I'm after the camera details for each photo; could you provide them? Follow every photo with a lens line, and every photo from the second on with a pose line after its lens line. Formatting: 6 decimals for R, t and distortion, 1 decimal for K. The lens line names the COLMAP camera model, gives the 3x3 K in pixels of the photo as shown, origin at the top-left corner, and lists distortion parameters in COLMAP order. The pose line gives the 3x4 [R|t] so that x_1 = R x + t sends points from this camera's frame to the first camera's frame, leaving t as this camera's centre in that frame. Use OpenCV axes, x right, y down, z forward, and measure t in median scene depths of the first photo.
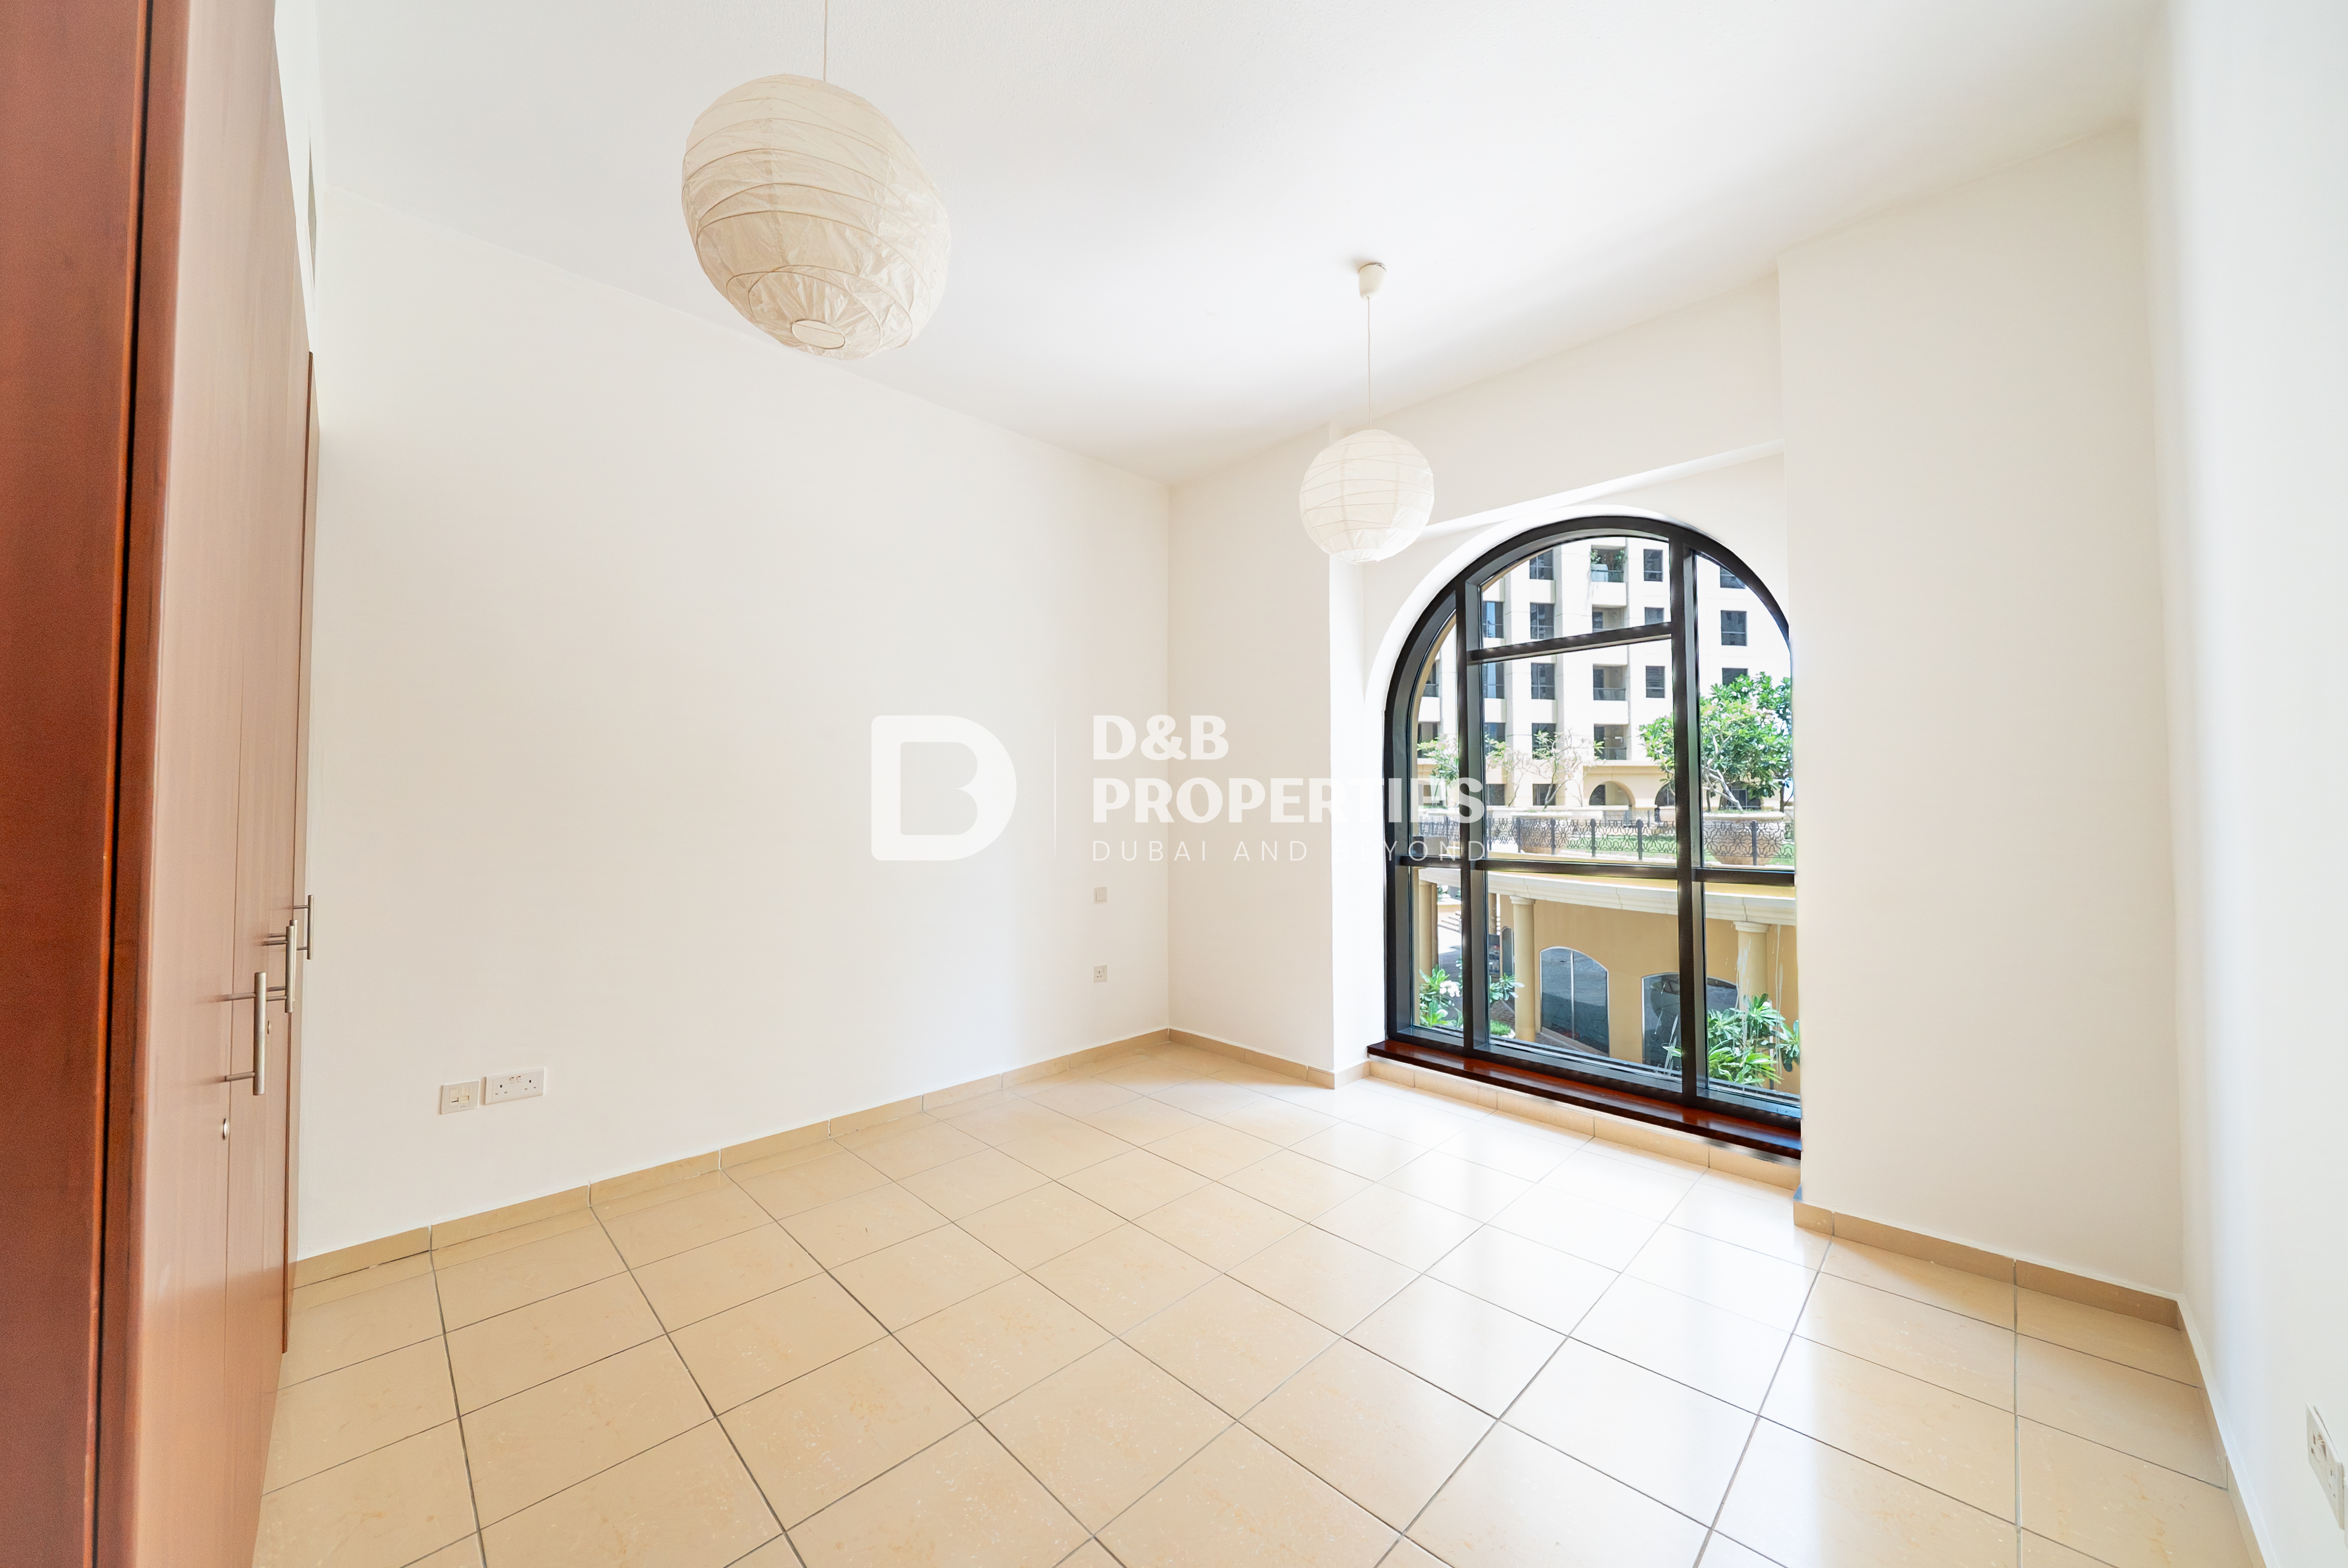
lens RADIAL K [[812.4, 0, 1182.3], [0, 812.4, 780.2], [0, 0, 1]] dist [-0.007148, -0.000007]
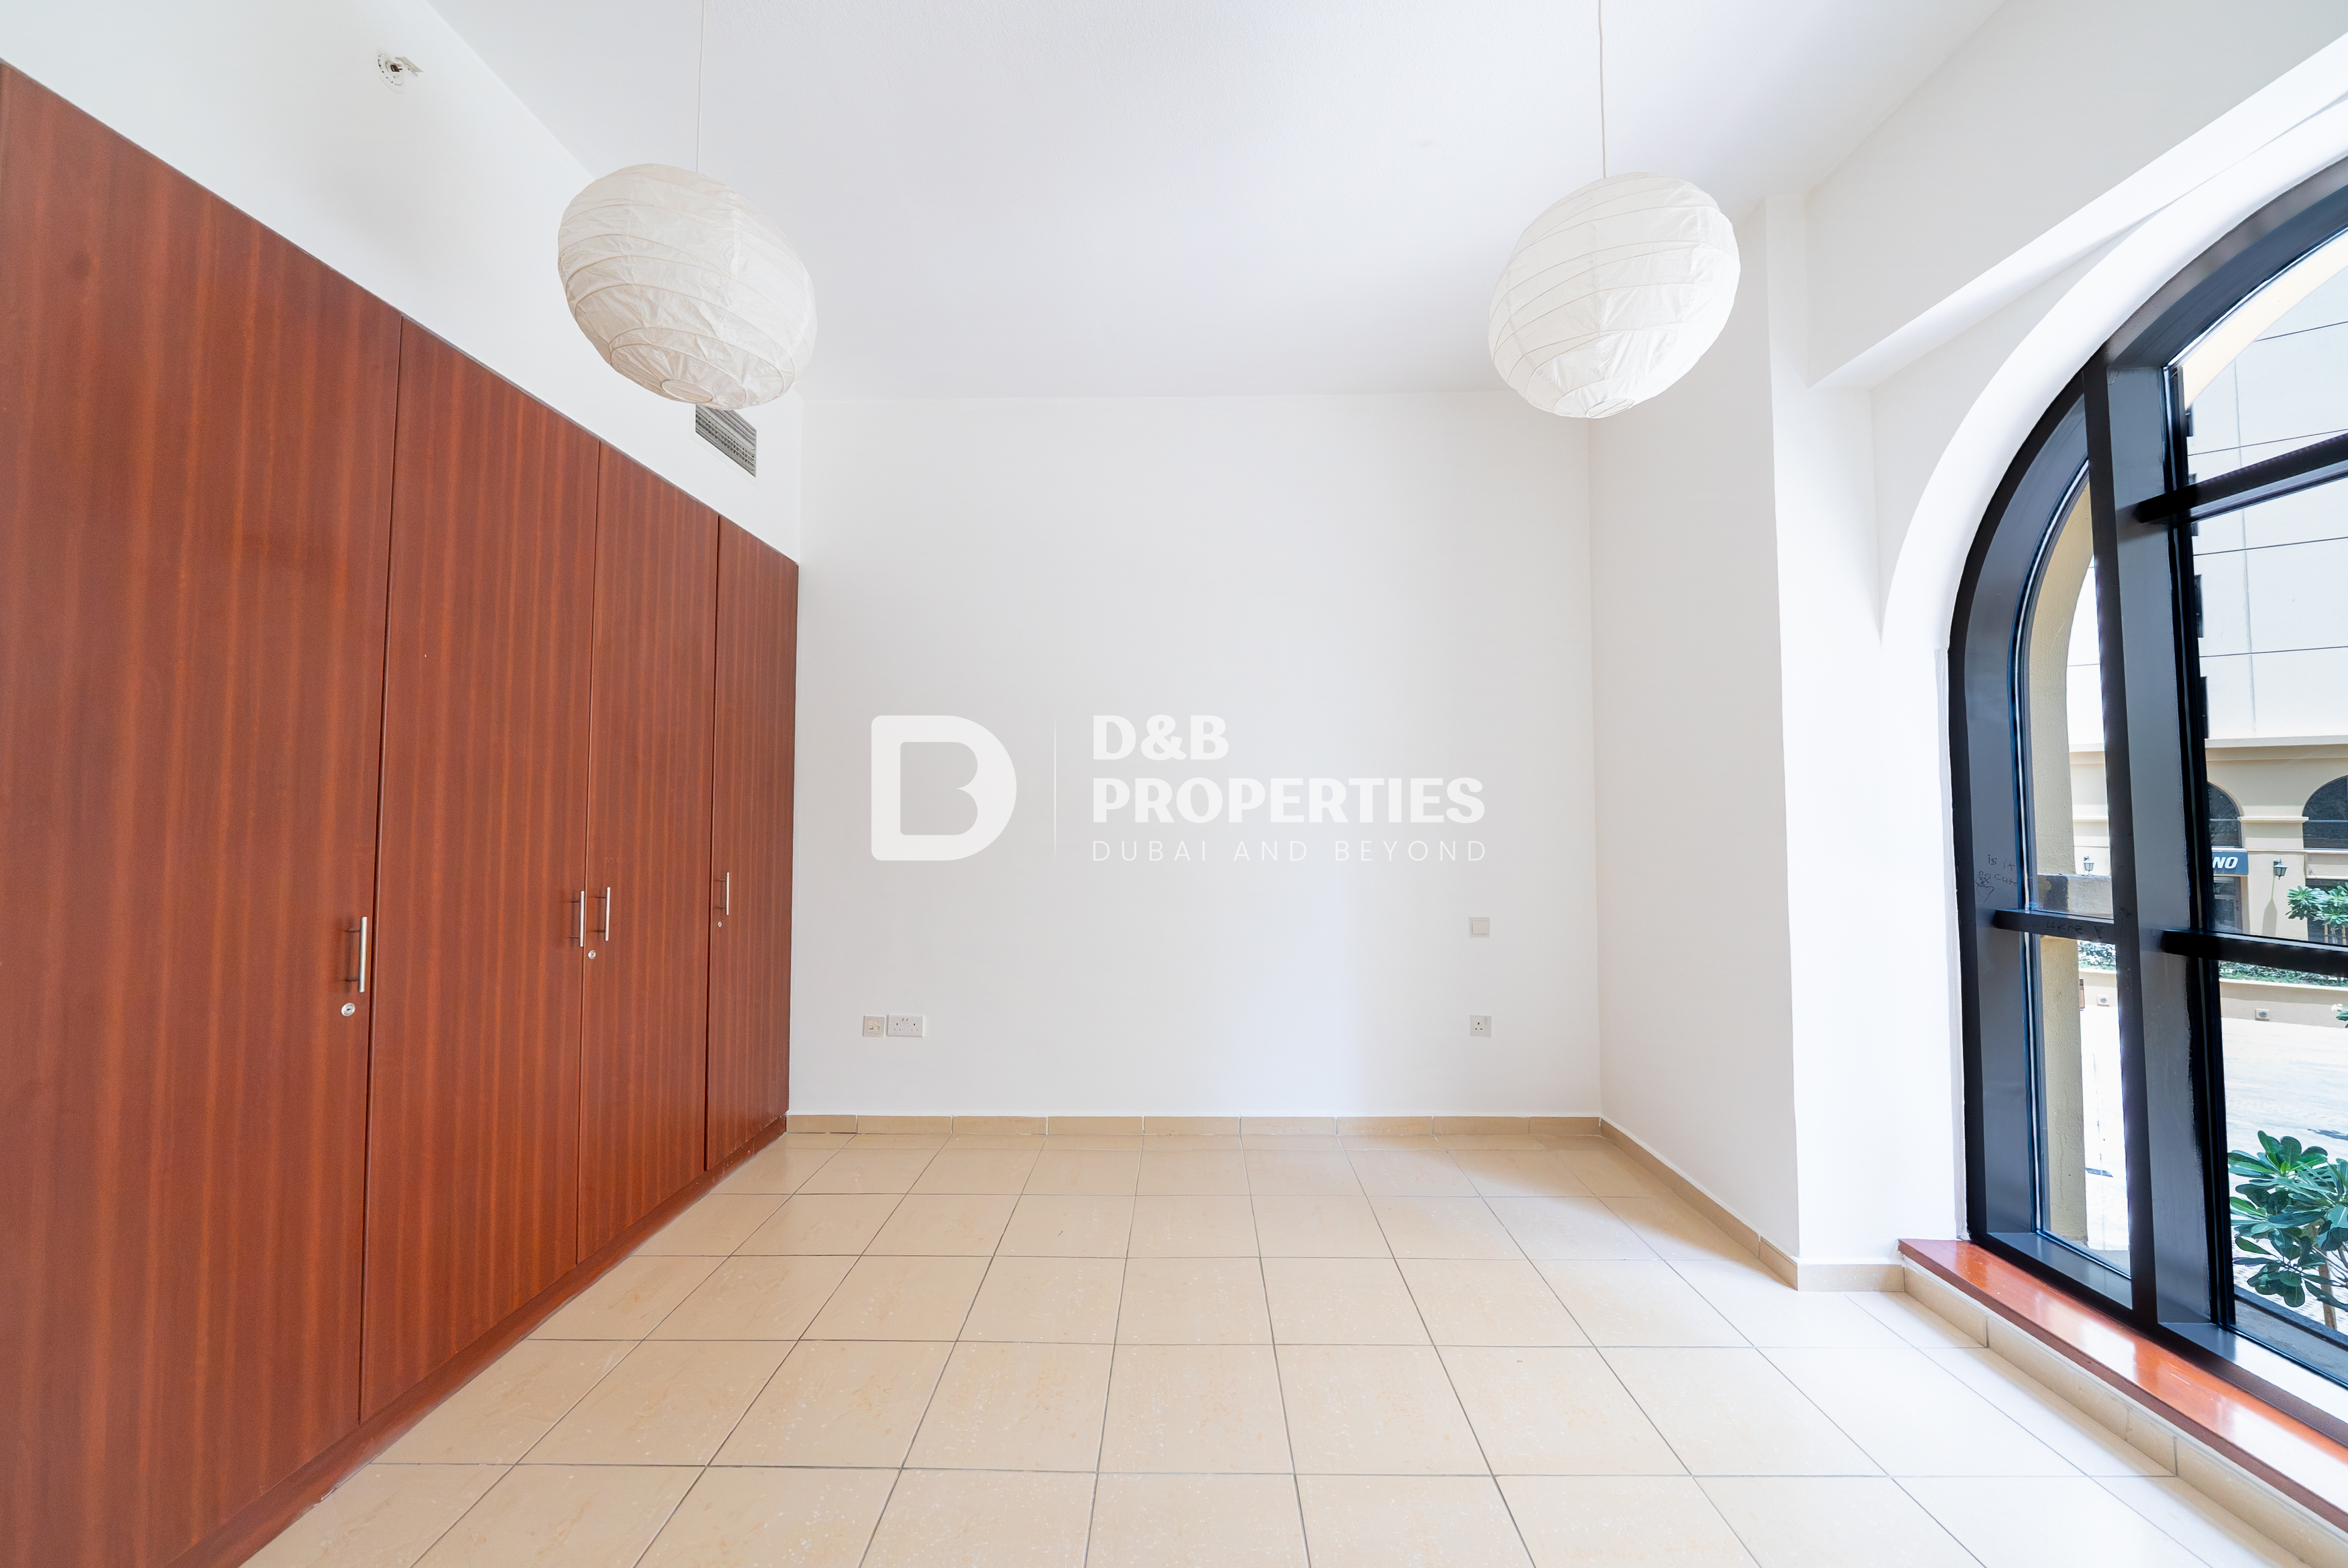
lens RADIAL K [[812.4, 0, 1182.3], [0, 812.4, 780.2], [0, 0, 1]] dist [-0.007148, -0.000007]
pose [[0.708826, -0.024444, -0.704960, 0.293580], [0.017436, 0.999701, -0.017132, 0.005186], [0.705168, -0.000148, 0.709040, 0.252899]]
